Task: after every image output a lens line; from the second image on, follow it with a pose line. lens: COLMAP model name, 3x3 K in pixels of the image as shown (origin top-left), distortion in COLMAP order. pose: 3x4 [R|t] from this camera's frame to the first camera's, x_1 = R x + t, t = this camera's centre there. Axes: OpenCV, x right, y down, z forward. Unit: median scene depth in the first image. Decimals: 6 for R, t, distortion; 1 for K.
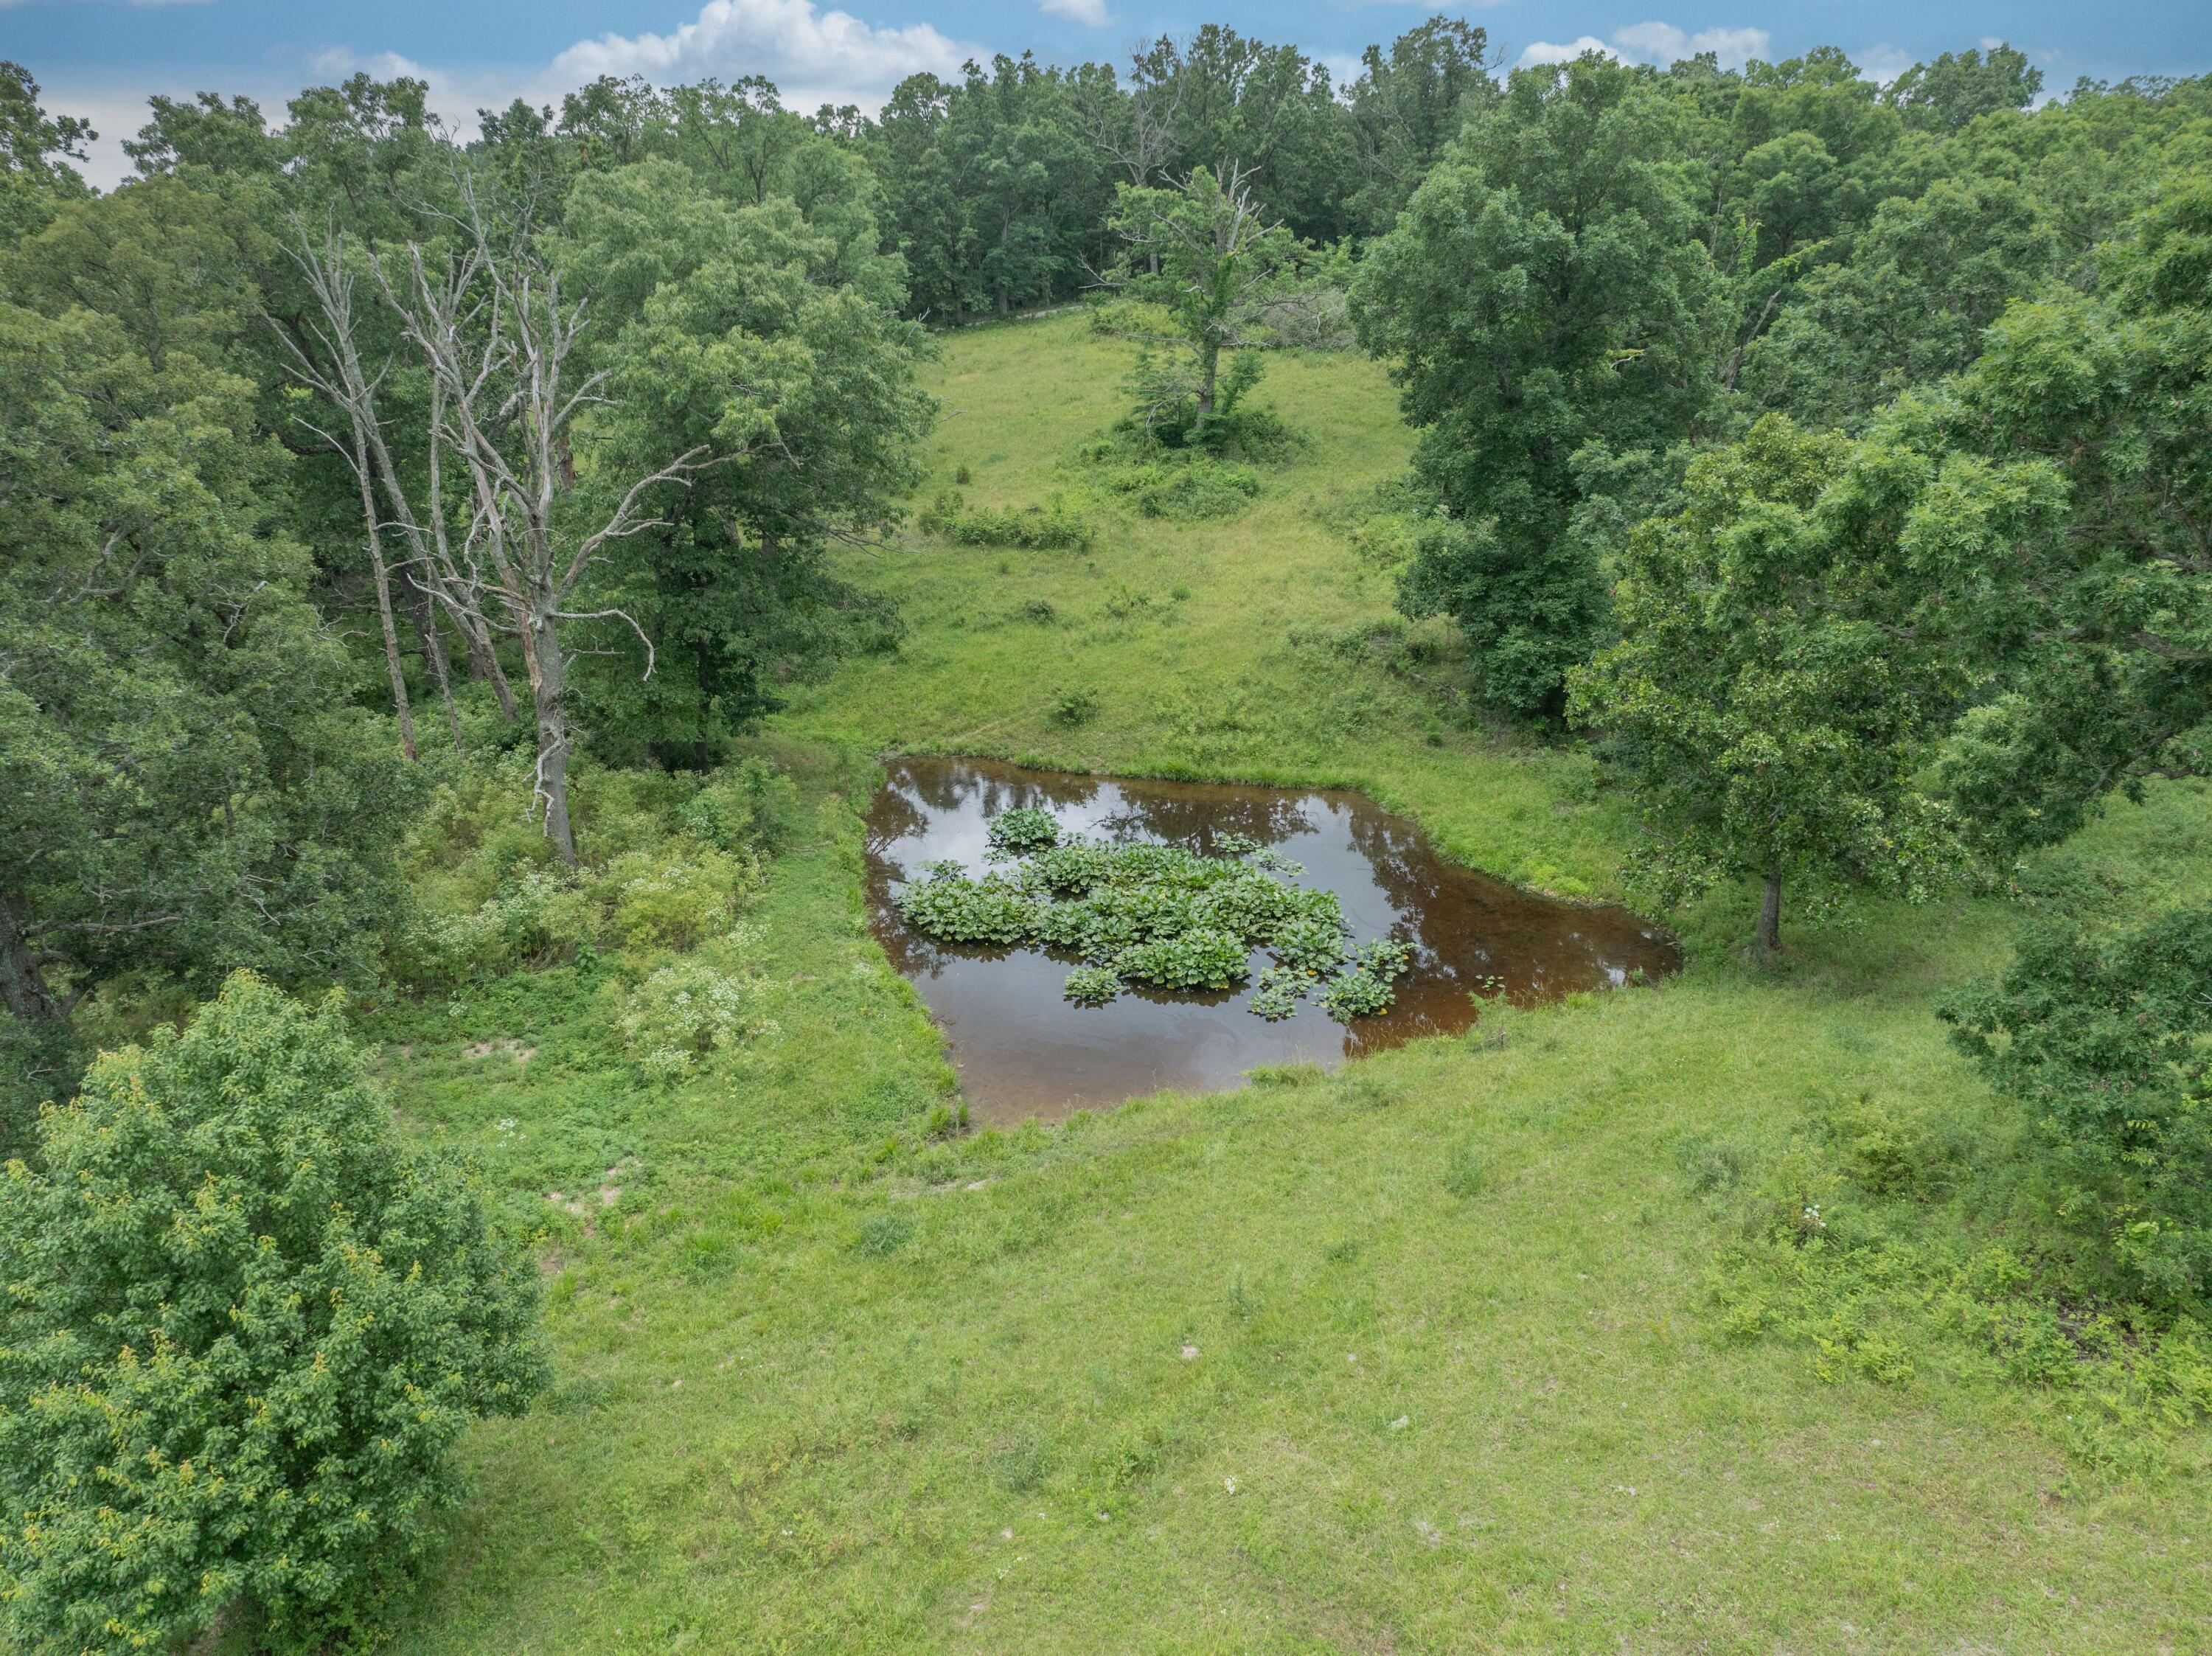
lens RADIAL K [[1555.1, 0, 1096.8], [0, 1555.1, 823.6], [0, 0, 1]] dist [-0.044473, 0.015121]
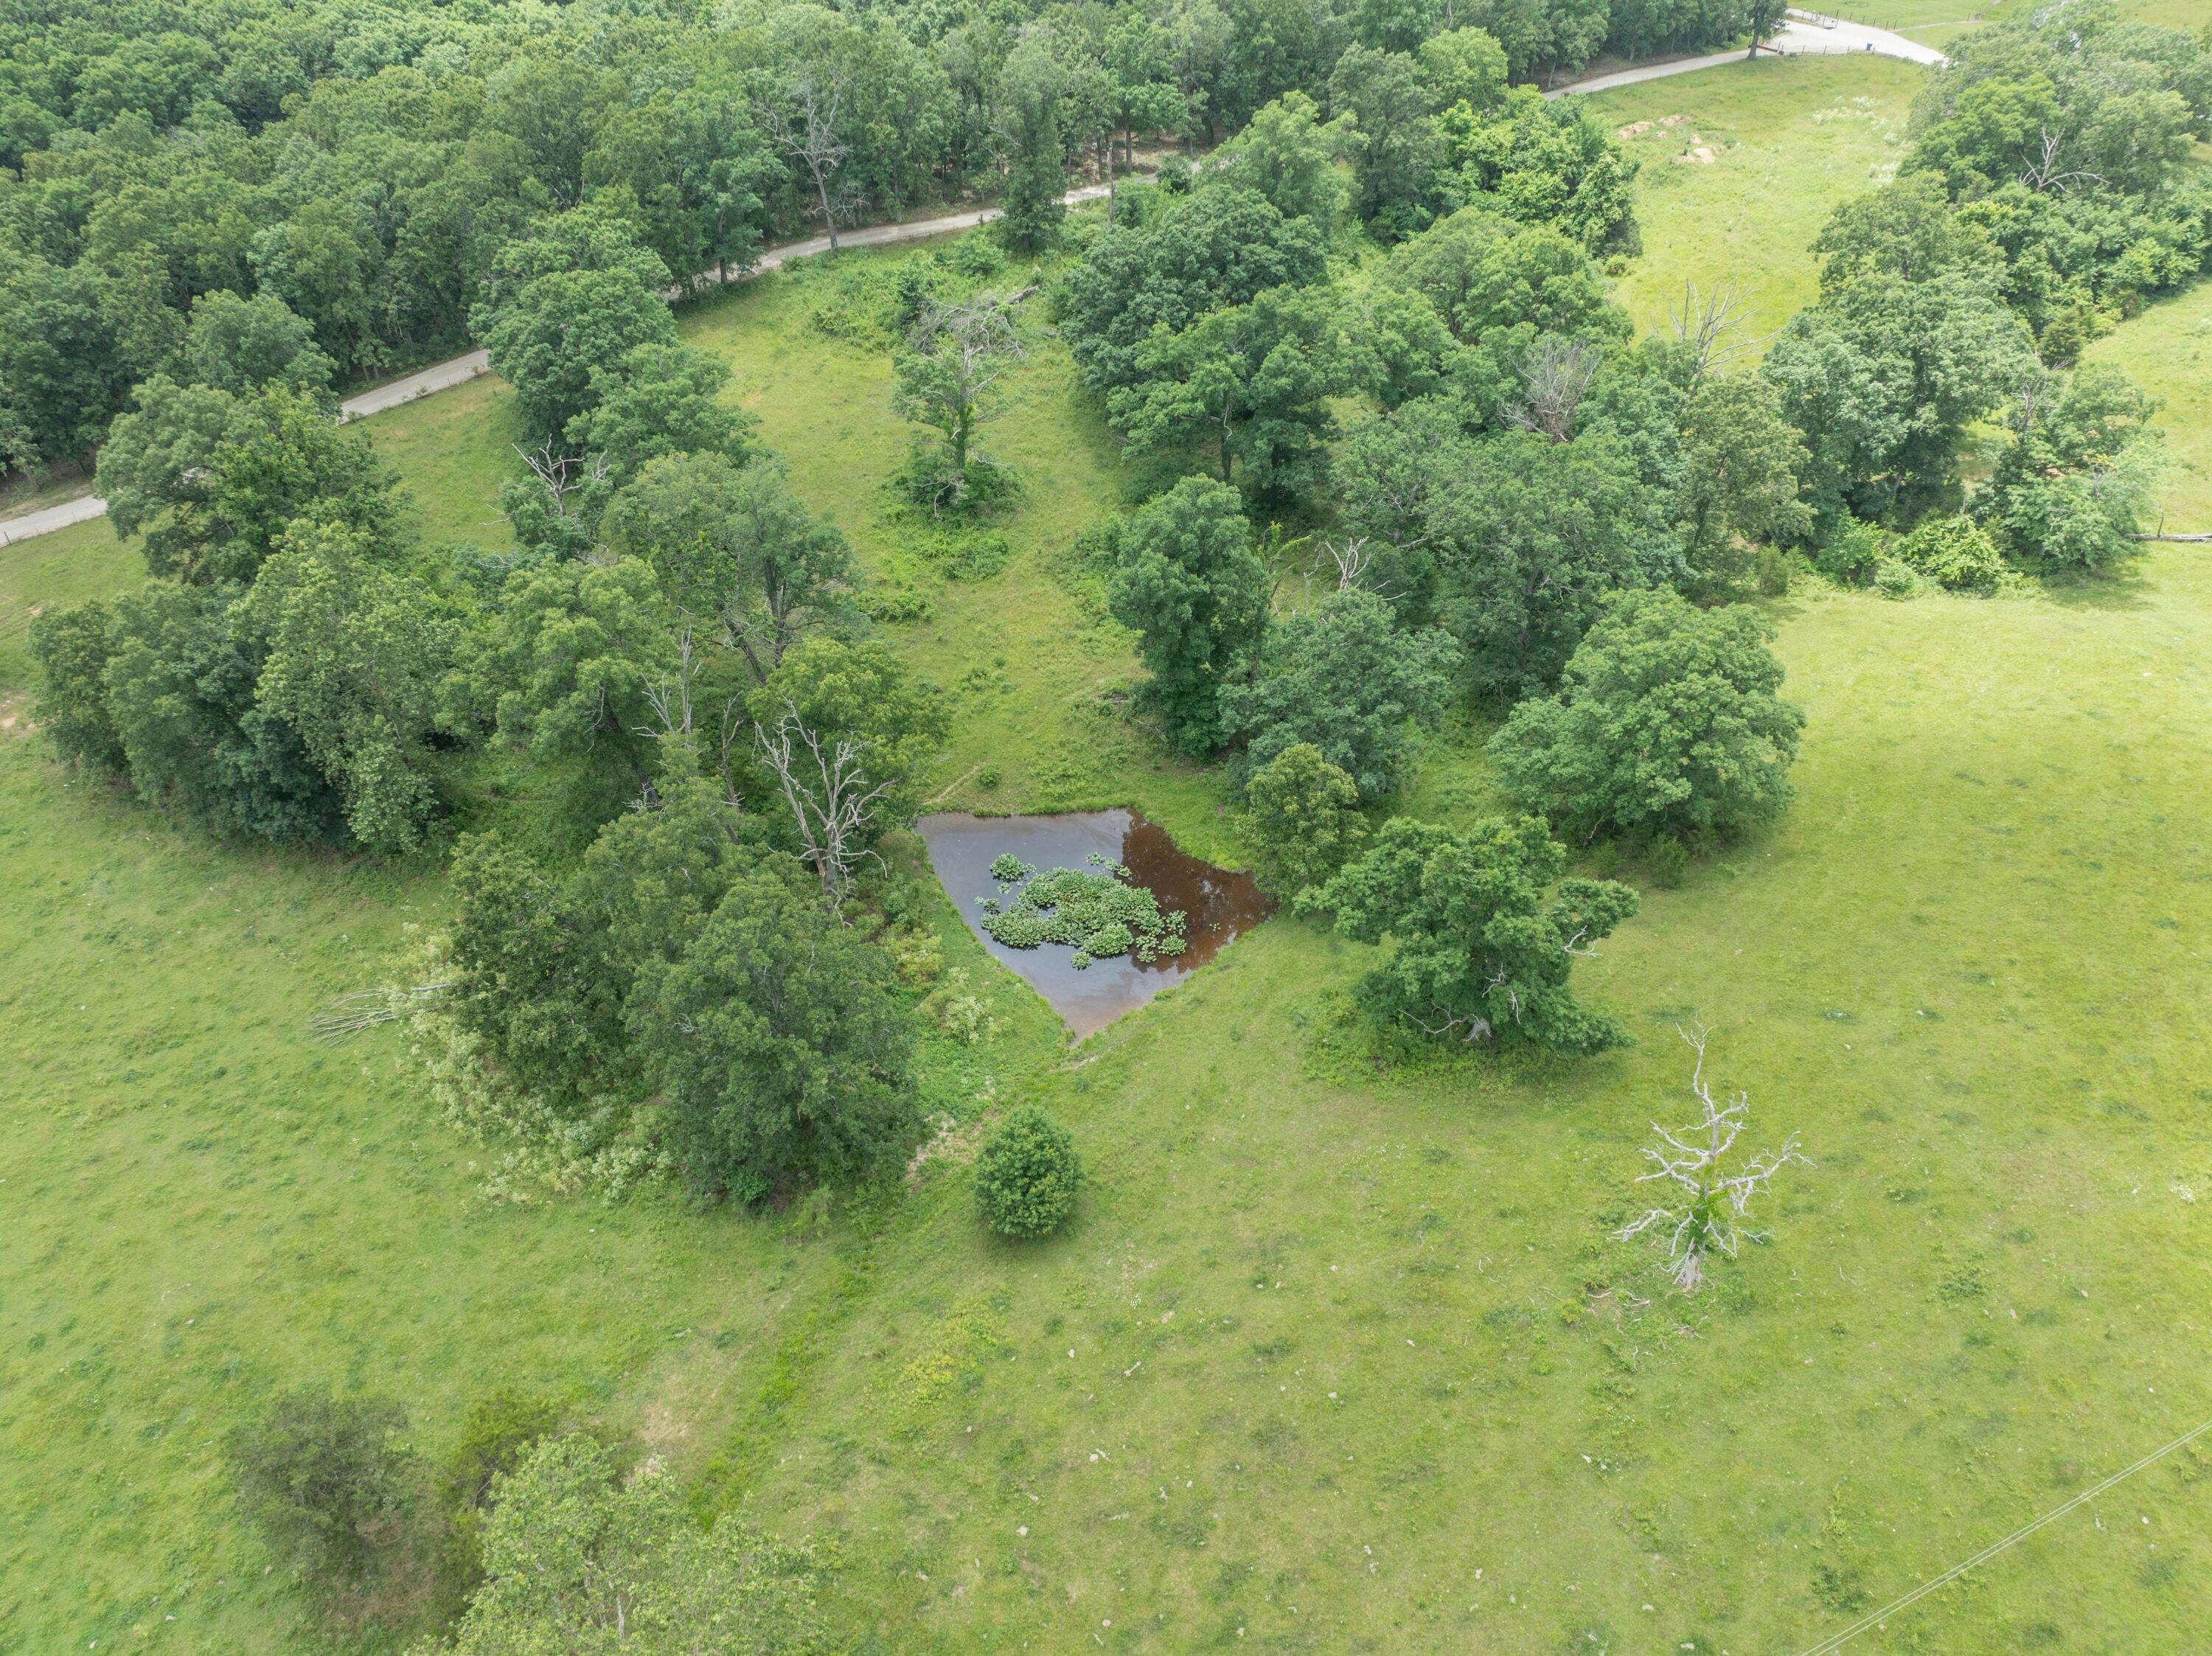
lens RADIAL K [[1555.1, 0, 1107.6], [0, 1555.1, 831.0], [0, 0, 1]] dist [-0.044473, 0.015121]
pose [[0.947231, -0.197557, 0.252437, -0.434095], [0.107496, 0.937677, 0.330464, -0.724655], [-0.301990, -0.285889, 0.909433, -1.036434]]
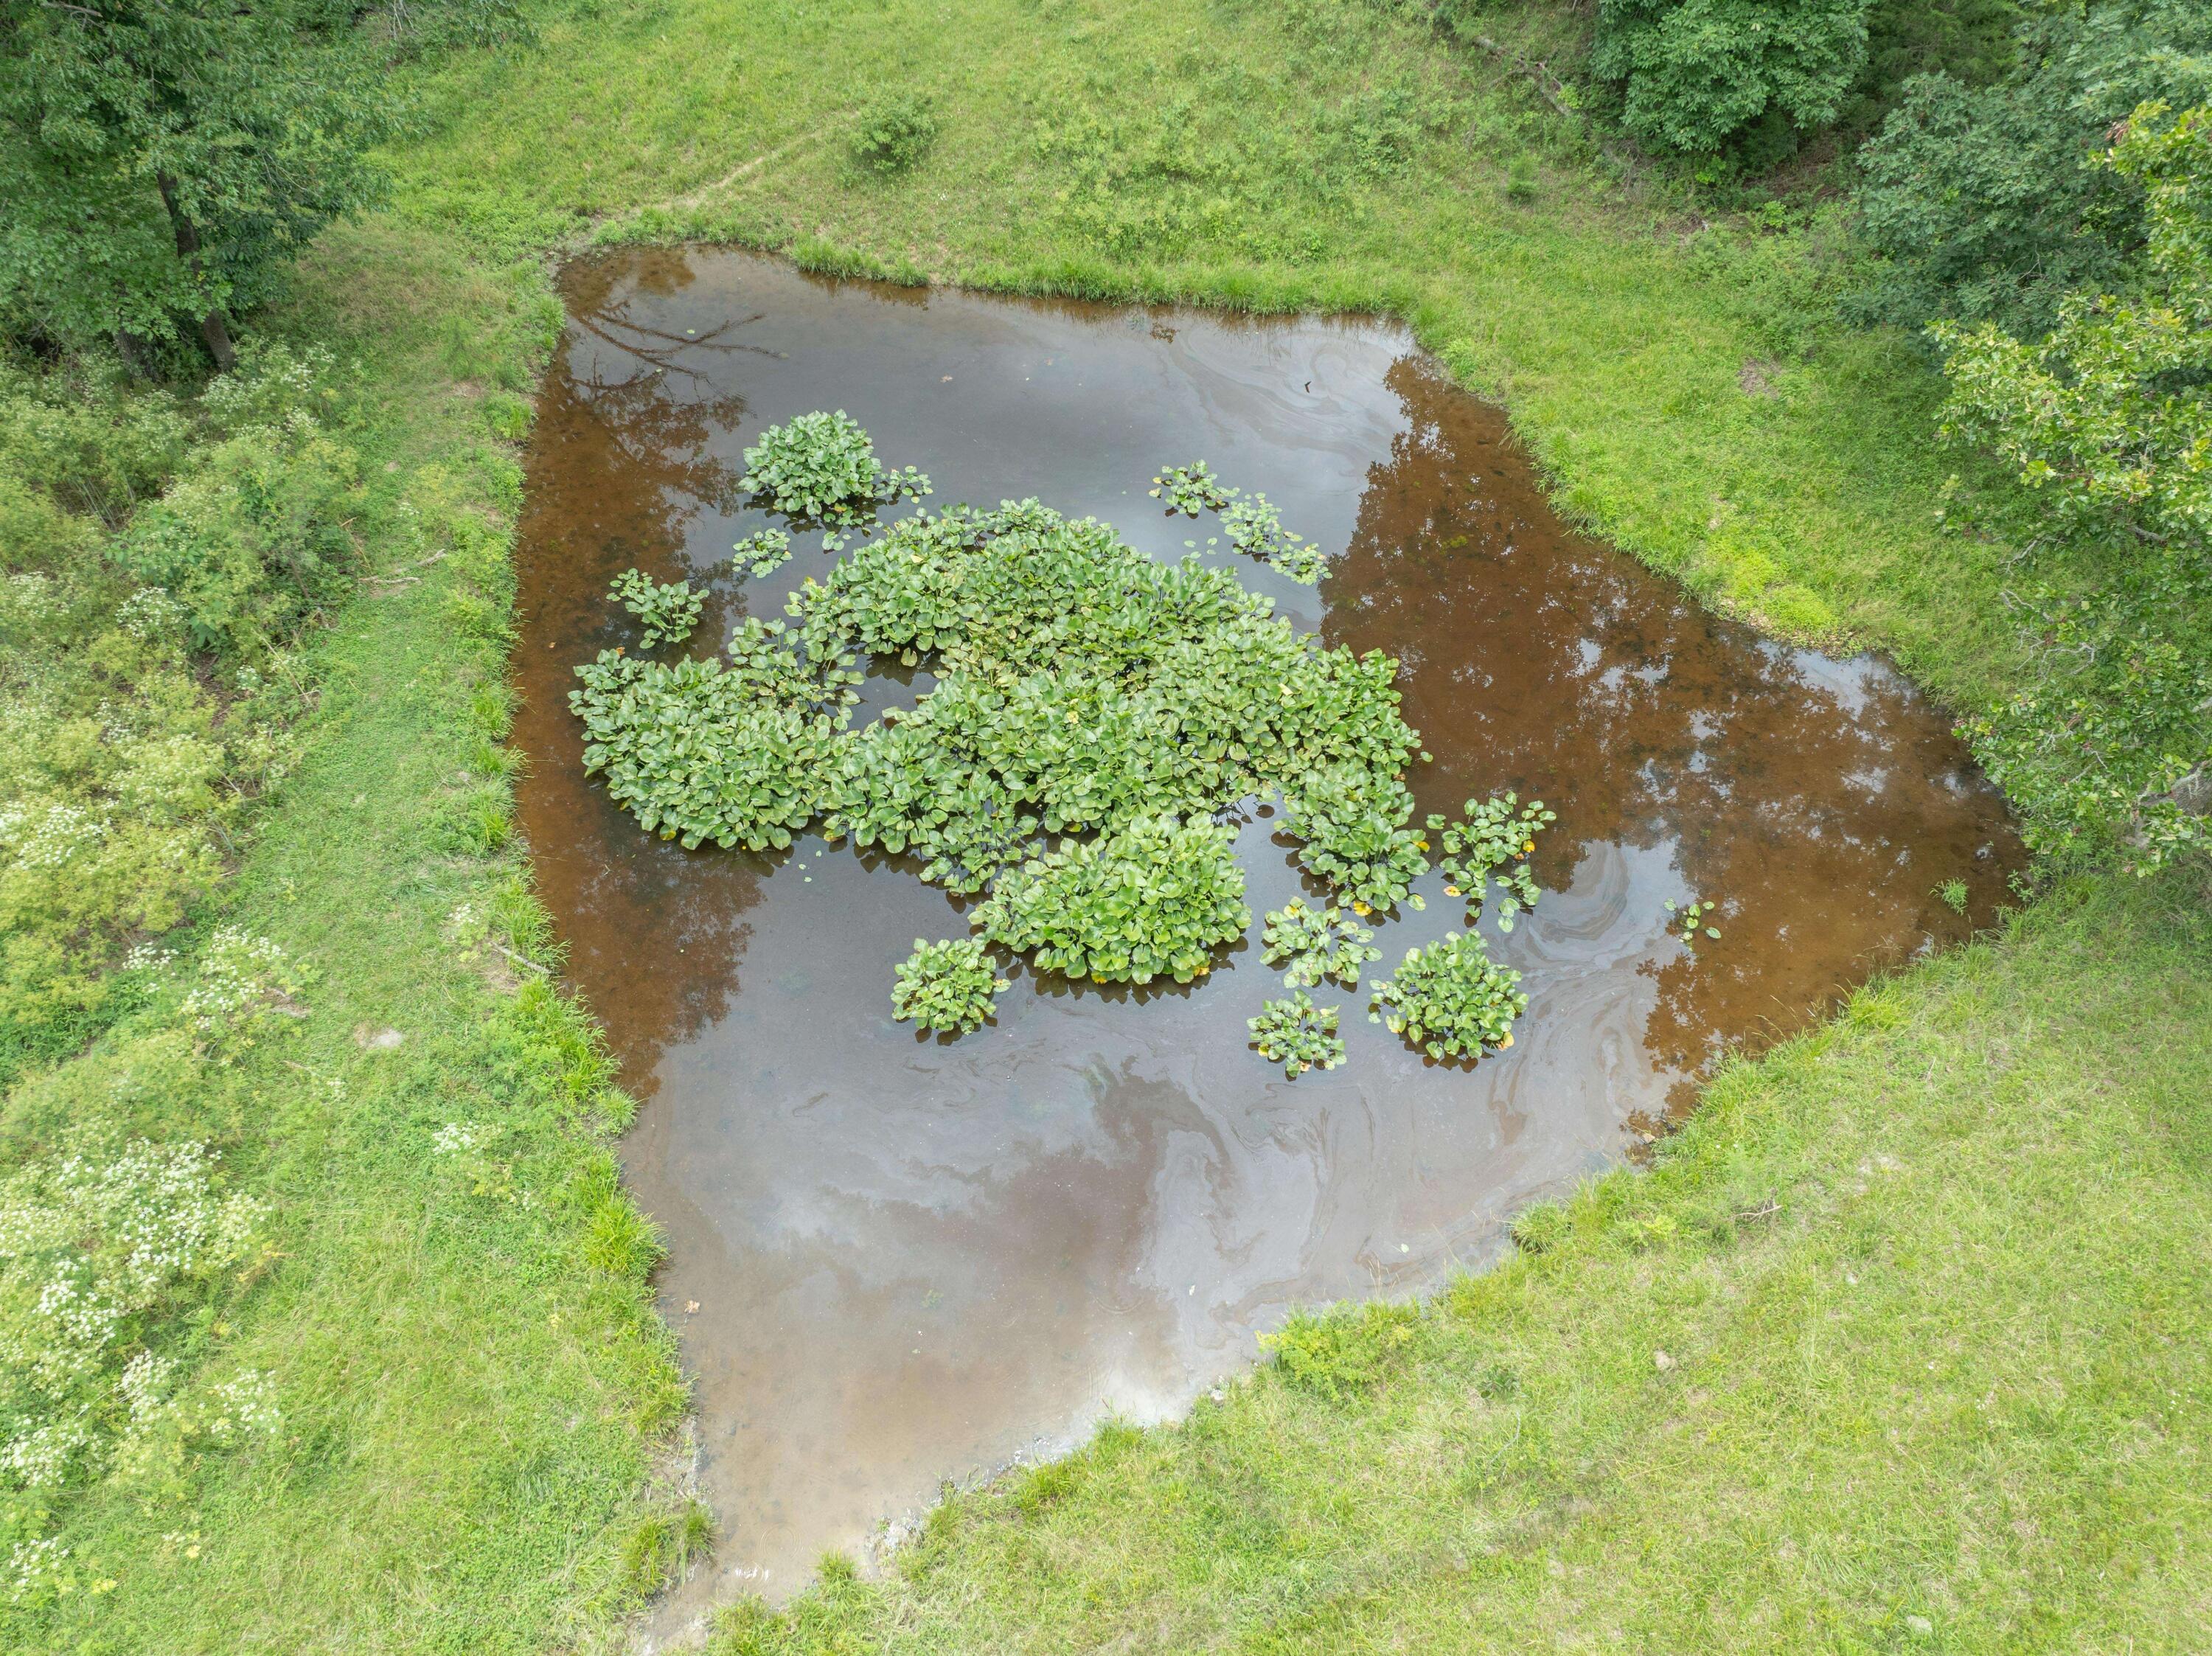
lens RADIAL K [[1555.1, 0, 1119.1], [0, 1555.1, 824.8], [0, 0, 1]] dist [-0.044473, 0.015121]
pose [[0.995923, -0.062947, 0.064608, 0.016737], [0.022572, 0.867378, 0.497138, -0.142491], [-0.087333, -0.493653, 0.865263, 0.409790]]
